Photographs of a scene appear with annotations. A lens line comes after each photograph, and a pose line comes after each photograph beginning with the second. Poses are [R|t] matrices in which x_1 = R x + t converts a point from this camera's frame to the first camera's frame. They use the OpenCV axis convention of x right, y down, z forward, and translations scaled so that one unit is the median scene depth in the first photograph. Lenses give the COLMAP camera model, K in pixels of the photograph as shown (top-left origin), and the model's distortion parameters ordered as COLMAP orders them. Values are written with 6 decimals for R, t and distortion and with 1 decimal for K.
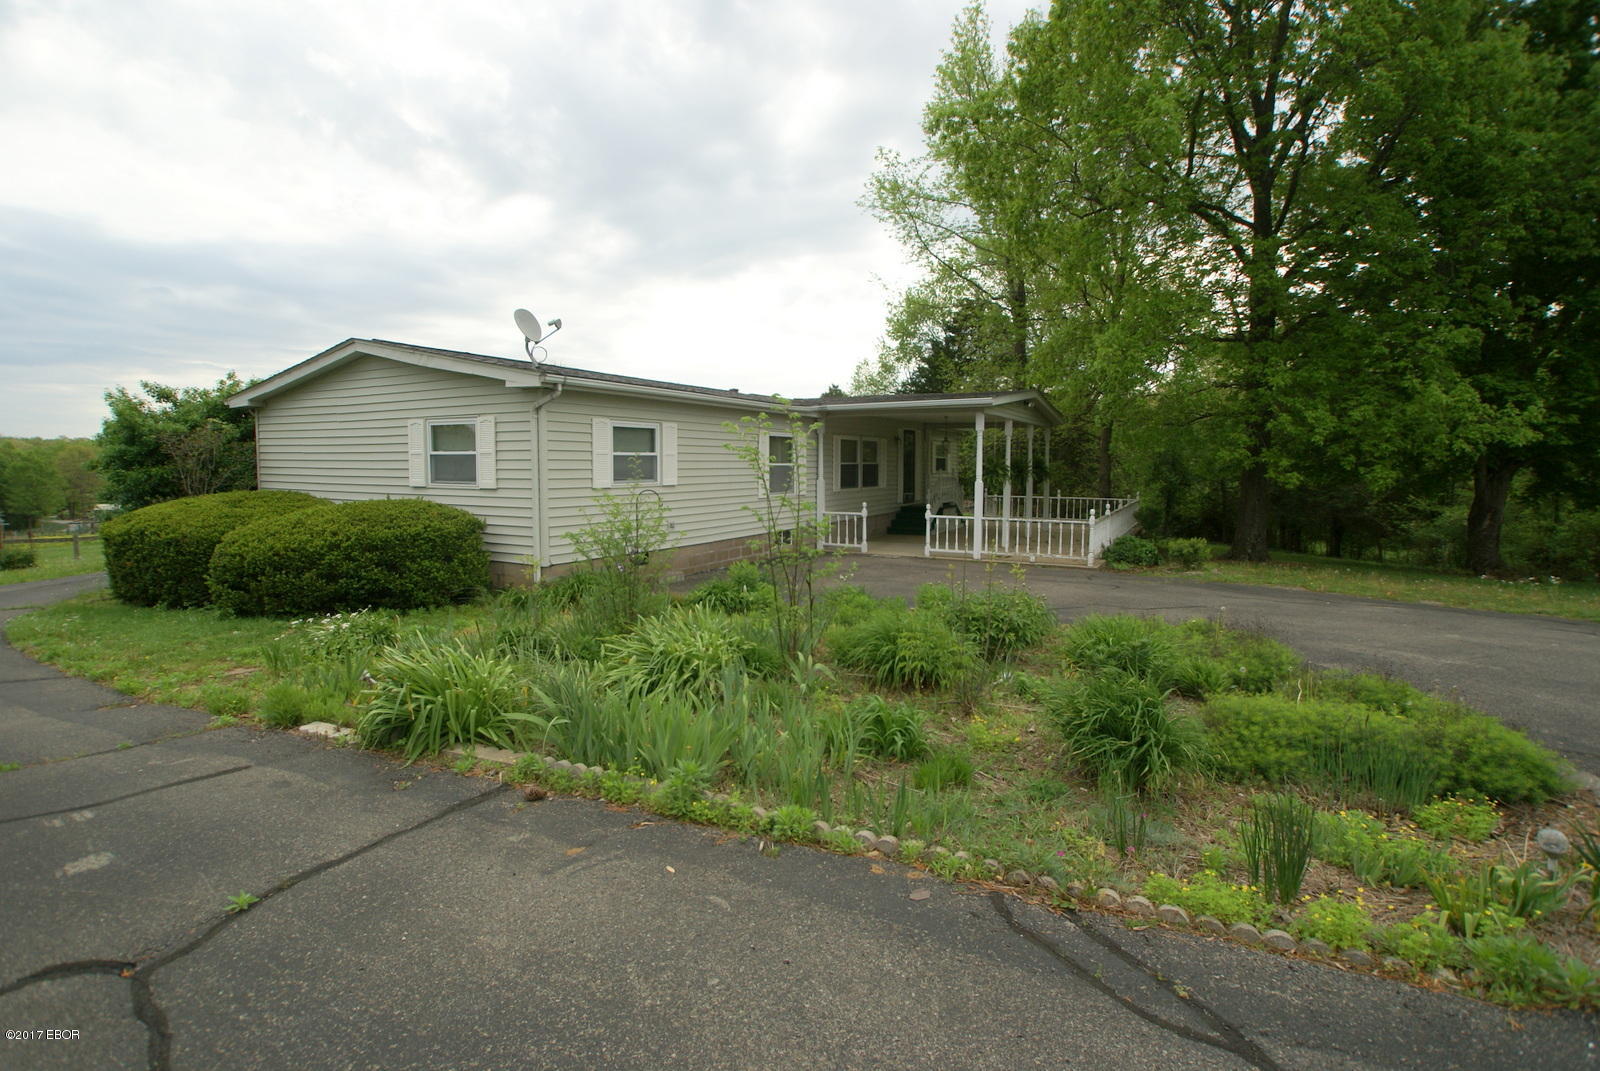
lens RADIAL K [[761.9, 0, 788.1], [0, 761.9, 527.3], [0, 0, 1]] dist [-0.066140, 0.028095]
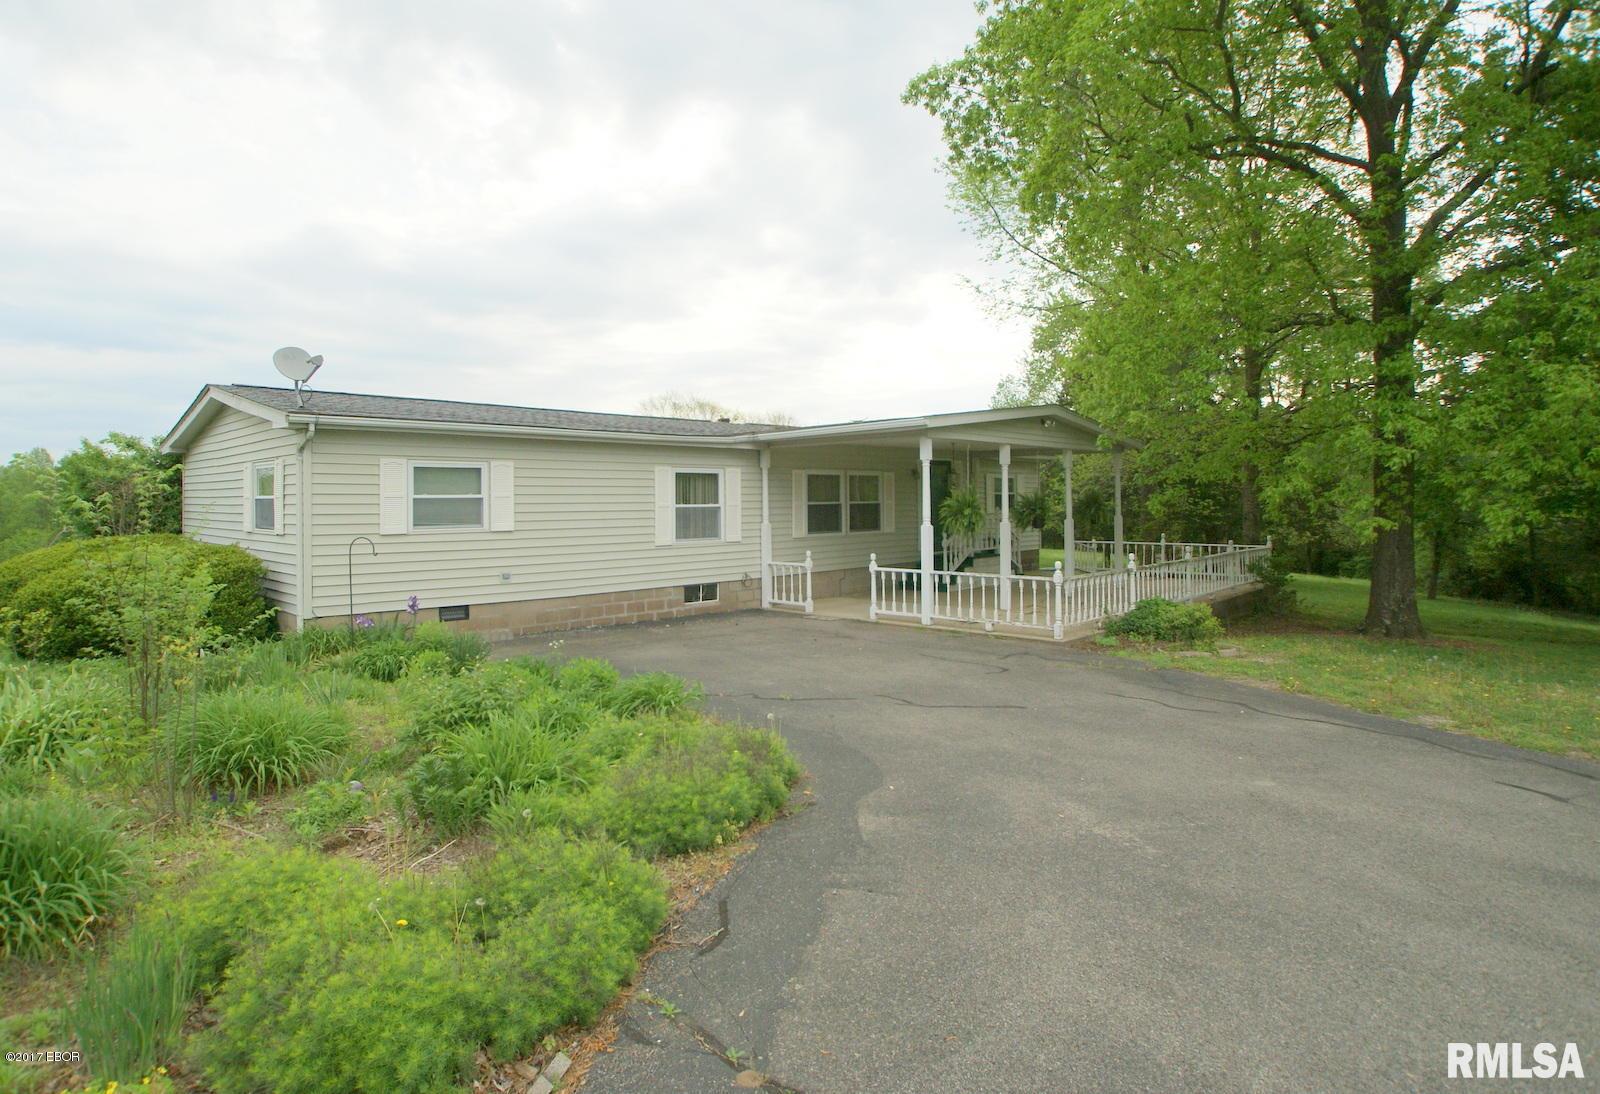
lens RADIAL K [[872.4, 0, 771.9], [0, 872.4, 494.4], [0, 0, 1]] dist [-0.041735, 0.002589]
pose [[0.959259, -0.014634, -0.282148, 0.329305], [-0.012050, 0.995630, -0.092610, -0.005694], [0.282270, 0.092237, 0.954890, 0.088300]]
